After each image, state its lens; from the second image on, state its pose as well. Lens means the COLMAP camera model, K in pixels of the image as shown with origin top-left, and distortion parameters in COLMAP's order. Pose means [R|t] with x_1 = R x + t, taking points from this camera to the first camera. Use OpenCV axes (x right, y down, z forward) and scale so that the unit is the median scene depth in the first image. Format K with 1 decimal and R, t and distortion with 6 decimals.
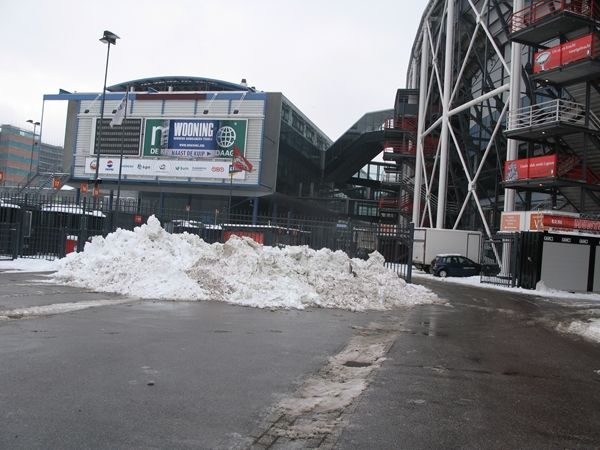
lens RADIAL K [[605.2, 0, 308.6], [0, 605.2, 225.0], [0, 0, 1]] dist [-0.222143, 0.275181]
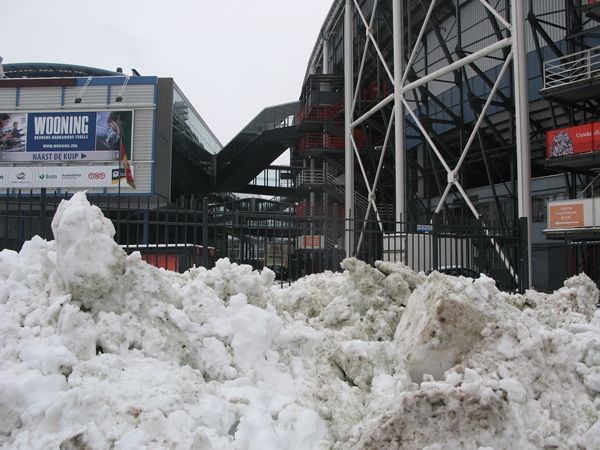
lens RADIAL K [[605.2, 0, 308.6], [0, 605.2, 225.0], [0, 0, 1]] dist [-0.222143, 0.275181]
pose [[0.972587, -0.053652, 0.226266, -0.061144], [0.059591, 0.998033, -0.019494, 0.001111], [-0.224775, 0.032443, 0.973870, 0.204518]]
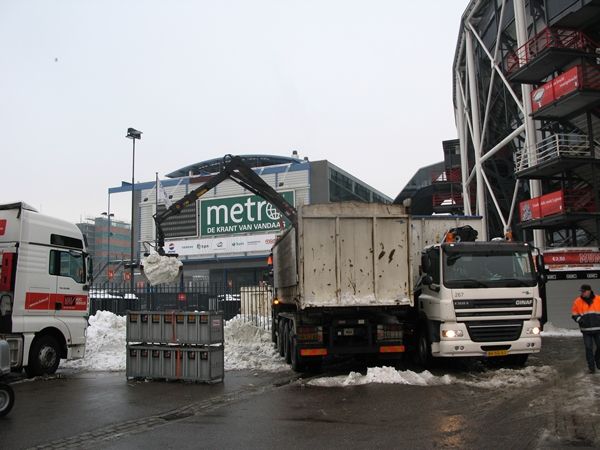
lens RADIAL K [[605.2, 0, 308.6], [0, 605.2, 225.0], [0, 0, 1]] dist [-0.222143, 0.275181]
pose [[0.981963, -0.114981, -0.150092, 0.070510], [0.098467, 0.988682, -0.113189, 0.003416], [0.161408, 0.096369, 0.982171, -0.011477]]
